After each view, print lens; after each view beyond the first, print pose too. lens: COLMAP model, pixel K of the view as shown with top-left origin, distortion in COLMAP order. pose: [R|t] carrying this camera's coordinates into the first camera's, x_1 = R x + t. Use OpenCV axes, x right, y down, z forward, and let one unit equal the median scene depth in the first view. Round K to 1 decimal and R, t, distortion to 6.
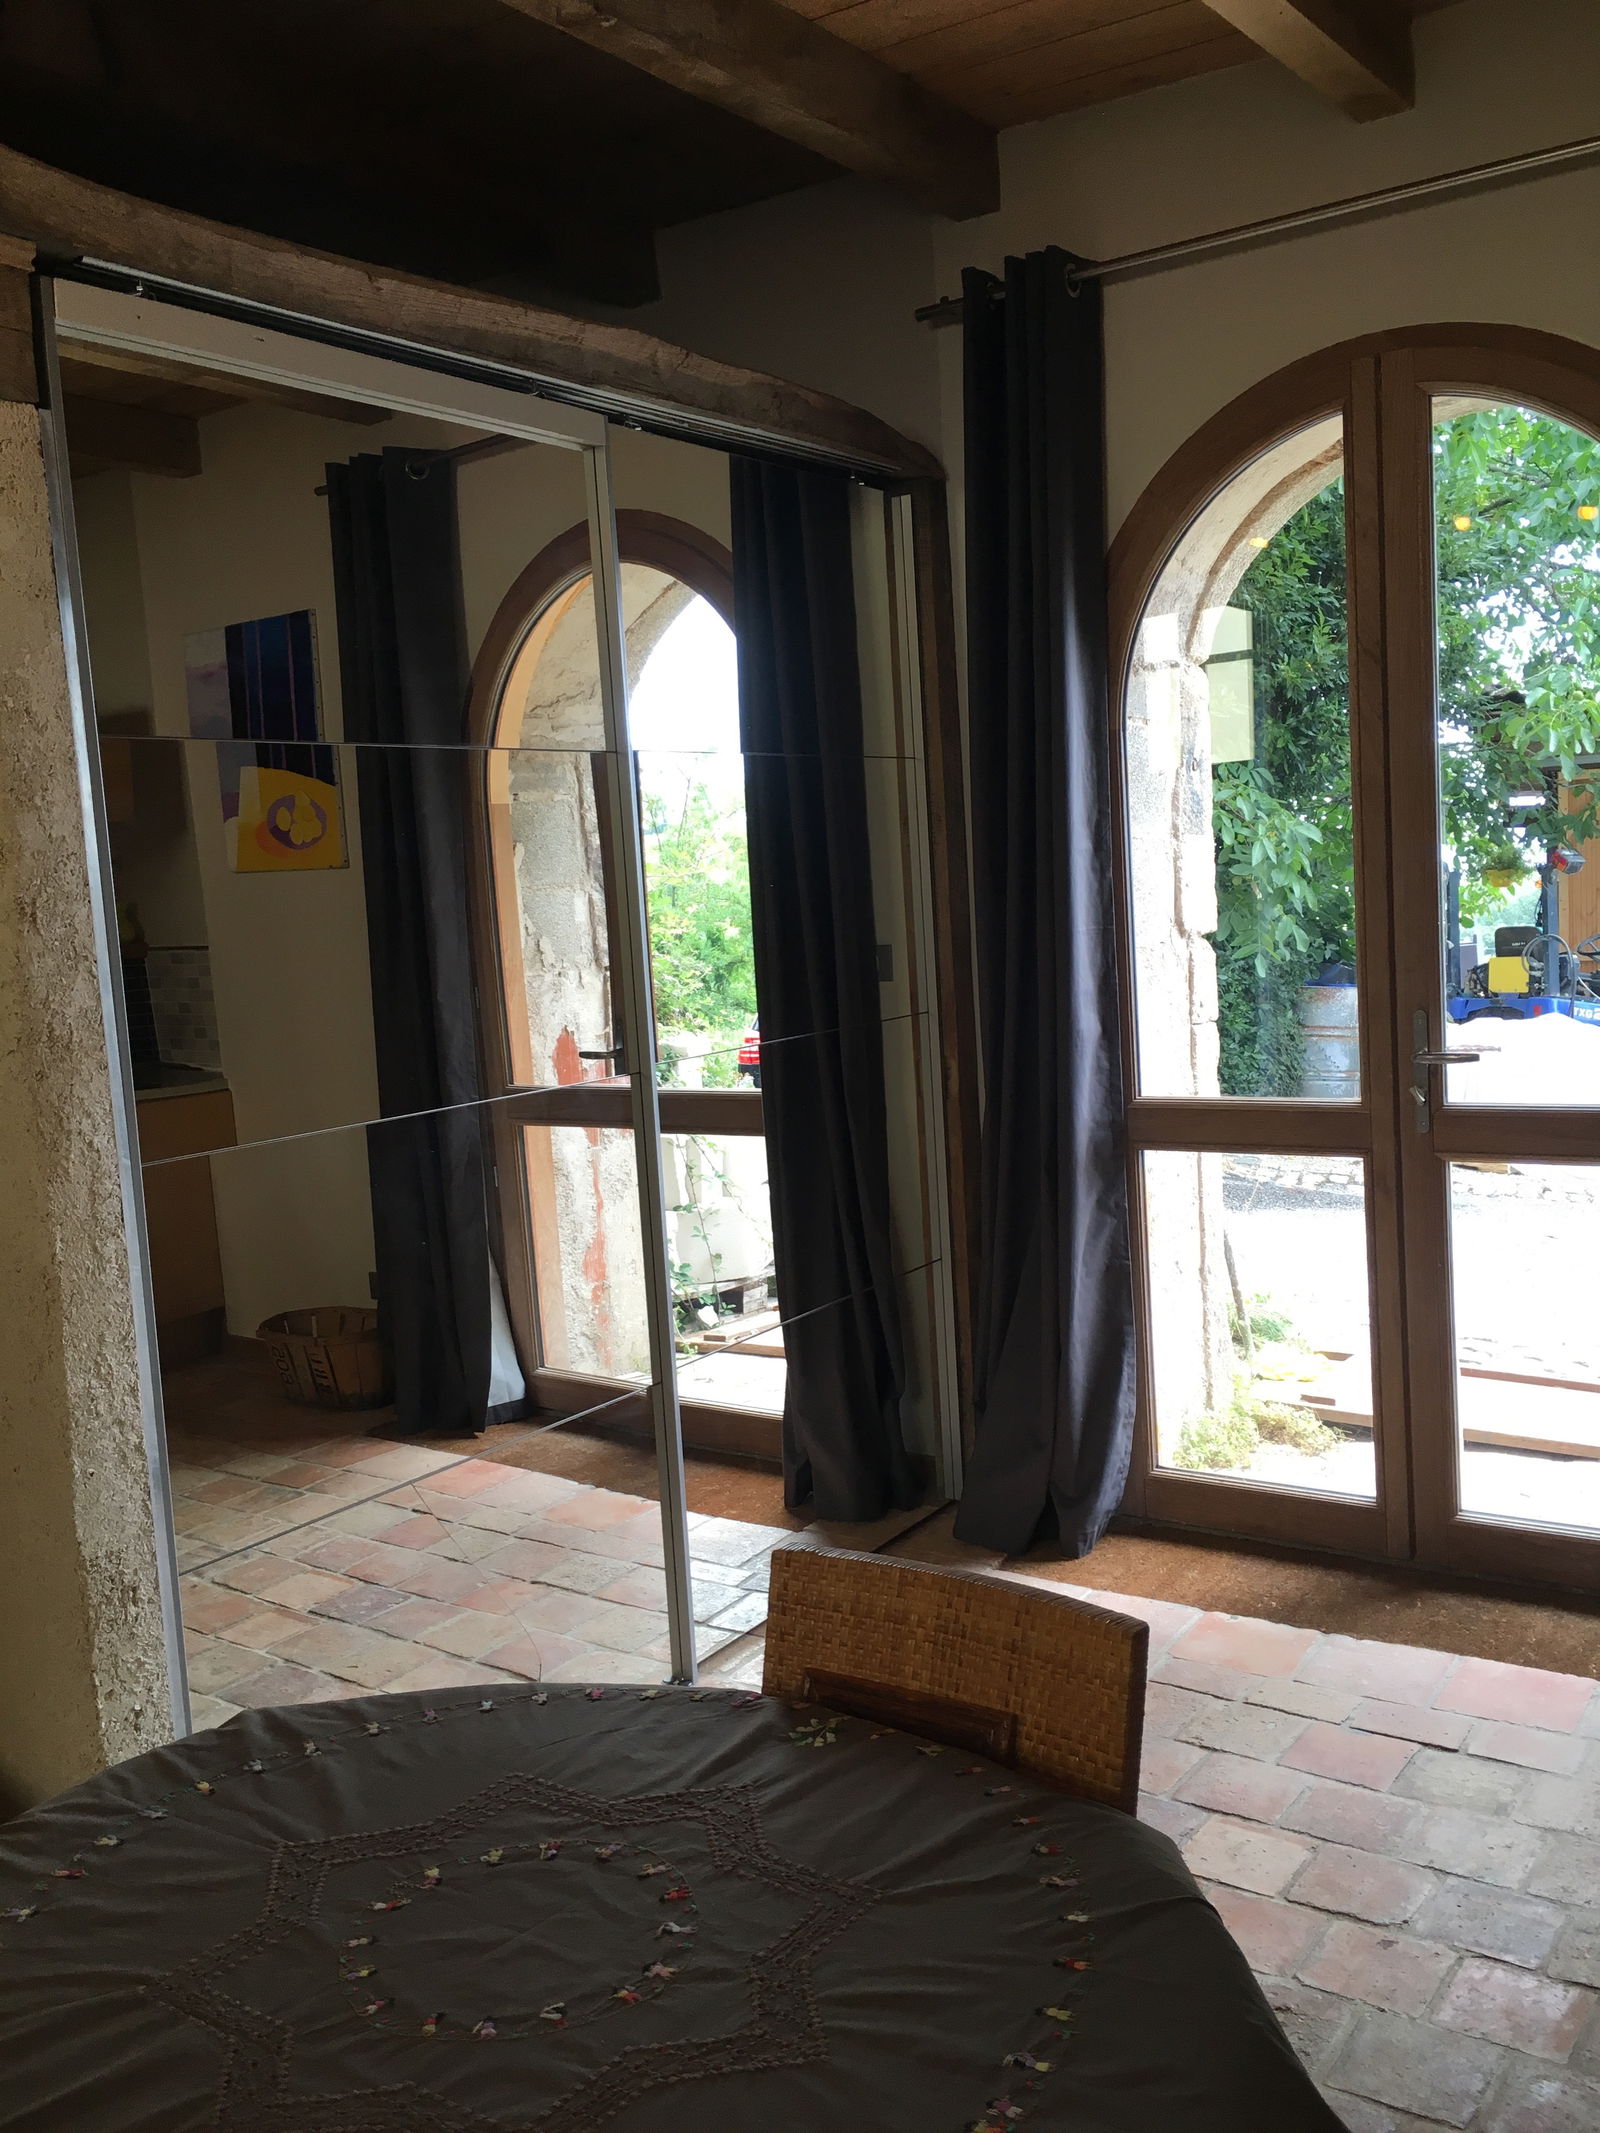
lens RADIAL K [[1838.4, 0, 800.0], [0, 1838.4, 1066.5], [0, 0, 1]] dist [0.073270, -0.113364]
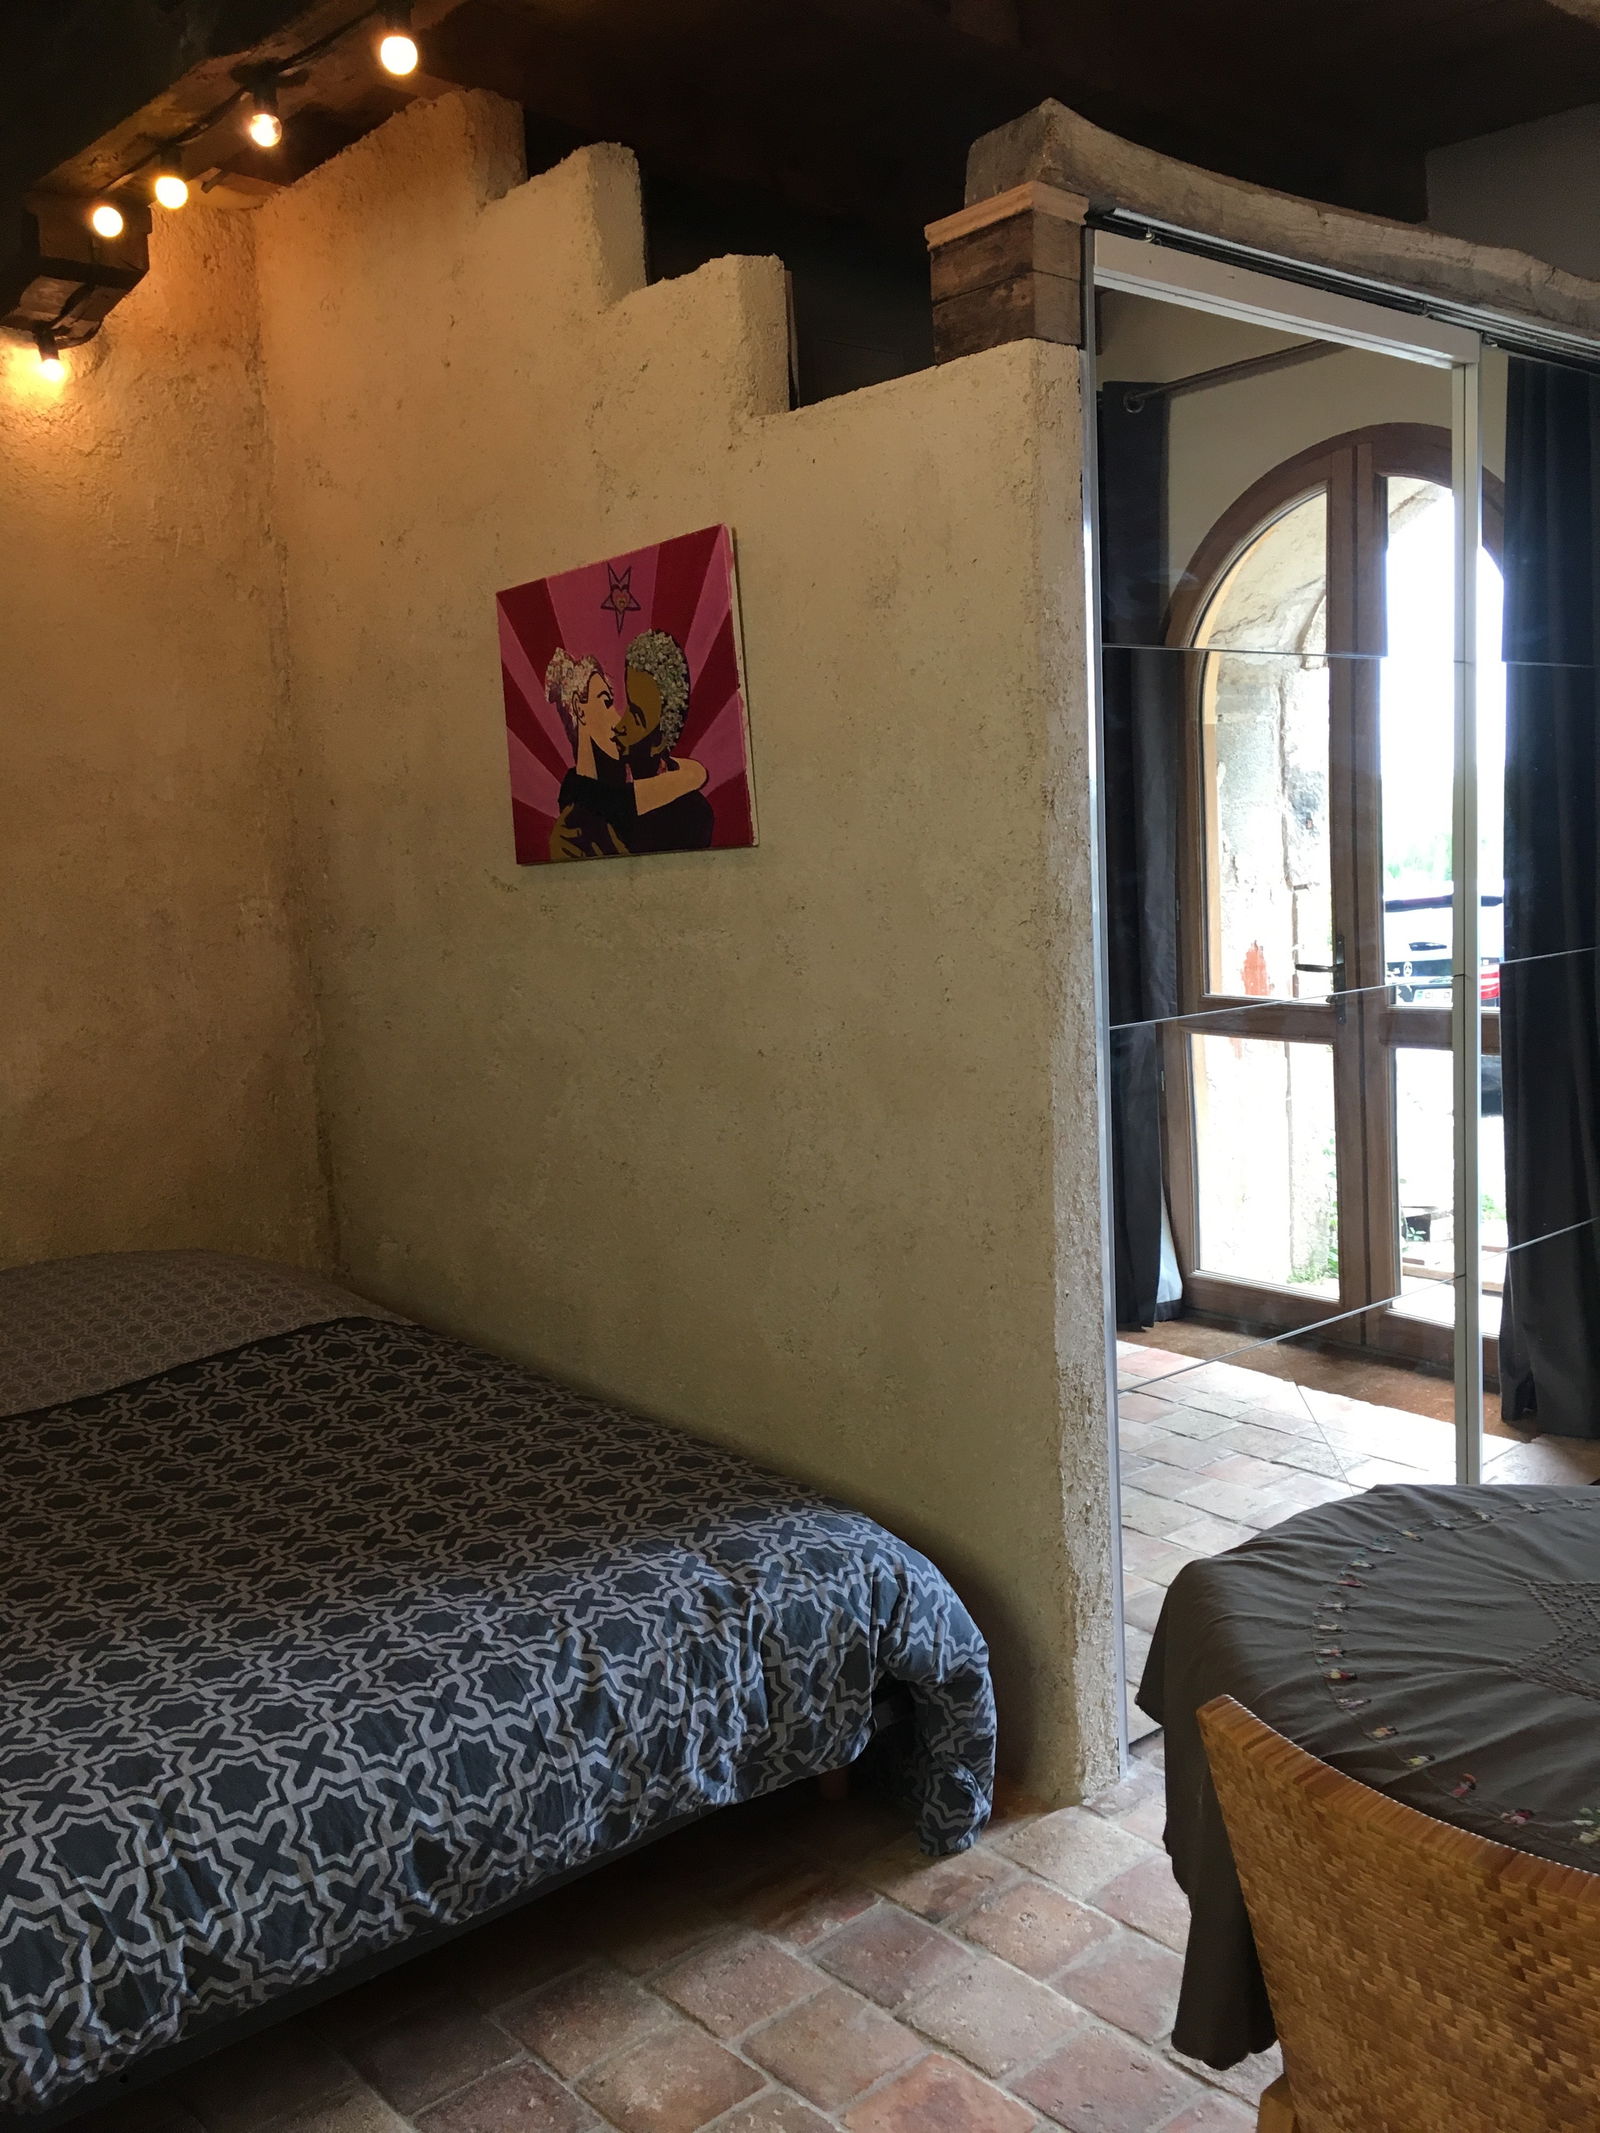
lens RADIAL K [[1838.4, 0, 800.0], [0, 1838.4, 1066.5], [0, 0, 1]] dist [0.073270, -0.113364]
pose [[0.971343, 0.049743, -0.232420, -0.277088], [-0.042458, 0.998441, 0.036248, 0.043717], [0.233861, -0.025341, 0.971940, -0.134804]]
